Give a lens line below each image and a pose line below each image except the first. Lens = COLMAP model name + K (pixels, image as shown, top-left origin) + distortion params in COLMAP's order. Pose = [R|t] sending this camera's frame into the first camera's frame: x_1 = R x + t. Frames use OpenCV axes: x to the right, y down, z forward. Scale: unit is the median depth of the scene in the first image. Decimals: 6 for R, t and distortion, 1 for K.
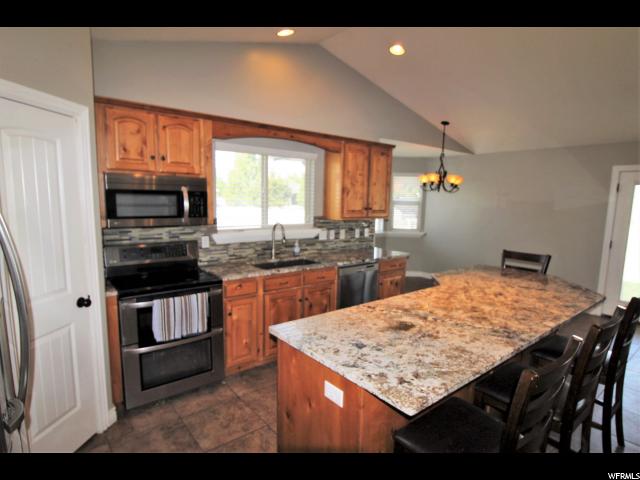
lens RADIAL K [[356.7, 0, 322.2], [0, 356.7, 244.6], [0, 0, 1]] dist [0.000305, -0.012929]
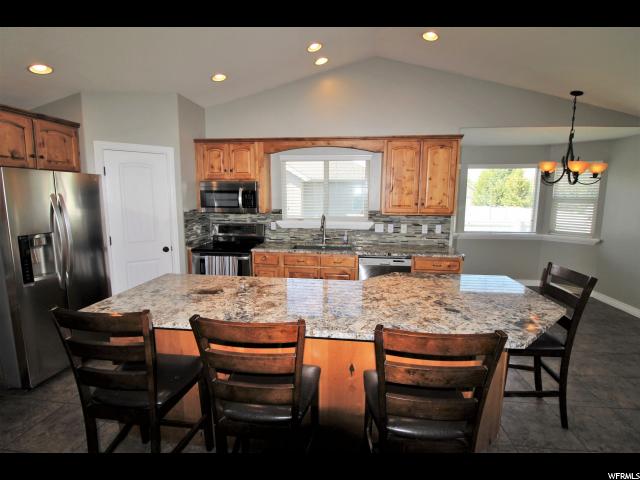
lens RADIAL K [[302.4, 0, 317.3], [0, 302.4, 232.6], [0, 0, 1]] dist [-0.004104, -0.002598]
pose [[0.699311, 0.073111, -0.711069, 0.616285], [-0.084582, 0.996231, 0.019247, -0.016686], [0.709796, 0.046684, 0.702859, 0.251291]]
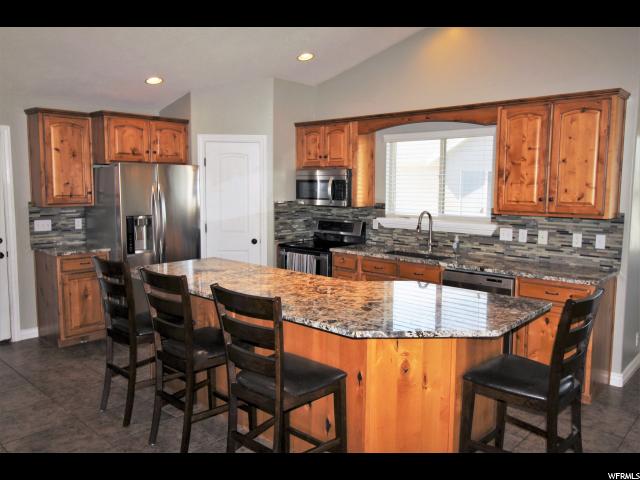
lens RADIAL K [[491.5, 0, 322.5], [0, 491.5, 232.7], [0, 0, 1]] dist [0.007390, 0.000250]
pose [[0.161012, 0.078832, -0.983799, 1.096413], [-0.133101, 0.989433, 0.057500, -0.044174], [0.977936, 0.121686, 0.169803, 0.532069]]
